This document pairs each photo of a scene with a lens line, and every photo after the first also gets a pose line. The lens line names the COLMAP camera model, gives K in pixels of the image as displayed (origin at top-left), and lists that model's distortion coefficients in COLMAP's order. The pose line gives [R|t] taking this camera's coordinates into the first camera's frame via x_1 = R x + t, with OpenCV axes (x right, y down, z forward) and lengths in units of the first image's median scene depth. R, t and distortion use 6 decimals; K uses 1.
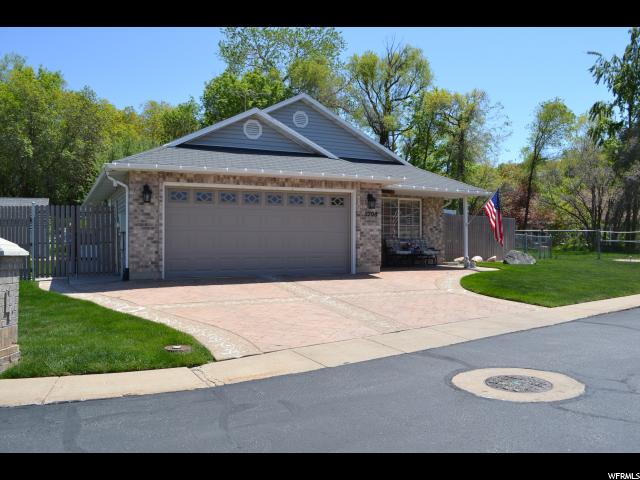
lens RADIAL K [[553.9, 0, 323.8], [0, 553.9, 240.0], [0, 0, 1]] dist [-0.056260, -0.007368]
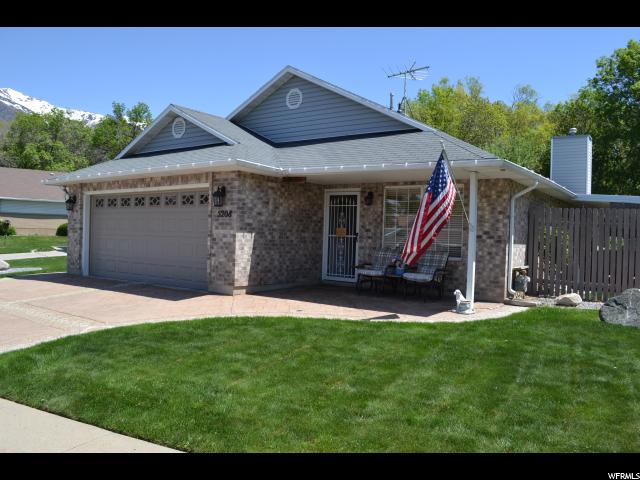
lens RADIAL K [[511.6, 0, 320.4], [0, 511.6, 239.8], [0, 0, 1]] dist [-0.080142, 0.008738]
pose [[0.466577, 0.017686, -0.884304, 0.752070], [-0.025912, 0.999644, 0.006321, -0.020583], [0.884101, 0.019965, 0.466869, 0.810300]]
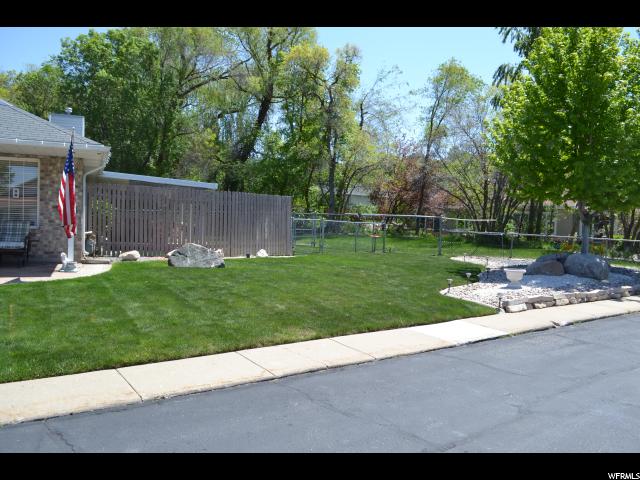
lens RADIAL K [[511.6, 0, 324.8], [0, 511.6, 241.9], [0, 0, 1]] dist [-0.080142, 0.008738]
pose [[0.999416, 0.027340, -0.020486, 0.677730], [-0.026447, 0.998740, 0.042642, -0.016105], [0.021626, -0.042075, 0.998880, 0.560888]]
